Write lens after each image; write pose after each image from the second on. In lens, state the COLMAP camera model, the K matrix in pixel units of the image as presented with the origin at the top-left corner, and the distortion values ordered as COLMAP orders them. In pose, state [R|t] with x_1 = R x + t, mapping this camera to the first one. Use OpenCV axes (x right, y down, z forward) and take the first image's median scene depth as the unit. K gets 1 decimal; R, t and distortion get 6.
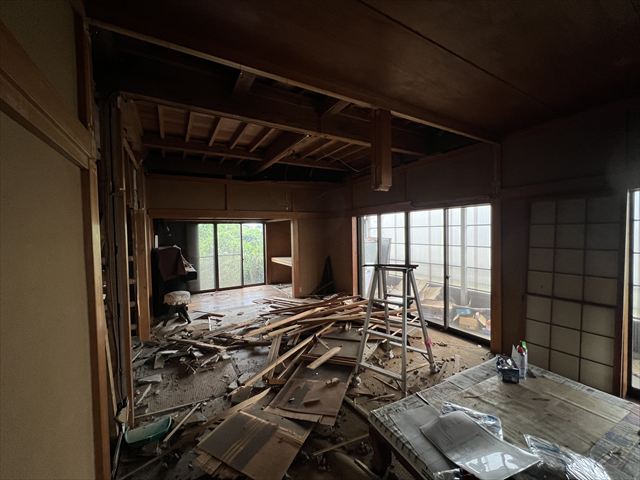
lens RADIAL K [[256.0, 0, 318.5], [0, 256.0, 242.2], [0, 0, 1]] dist [-0.001261, -0.000213]
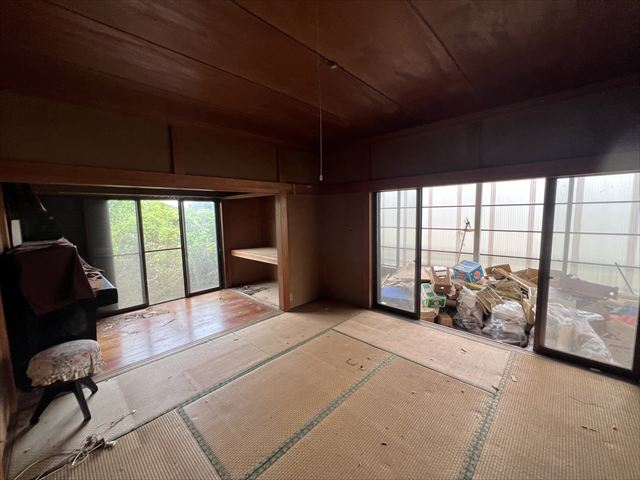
lens RADIAL K [[256.0, 0, 317.7], [0, 256.0, 238.5], [0, 0, 1]] dist [-0.001261, -0.000213]
pose [[0.961883, -0.025555, 0.272264, -0.185667], [0.010372, 0.998317, 0.057062, -0.011397], [-0.273264, -0.052063, 0.960529, 0.328186]]
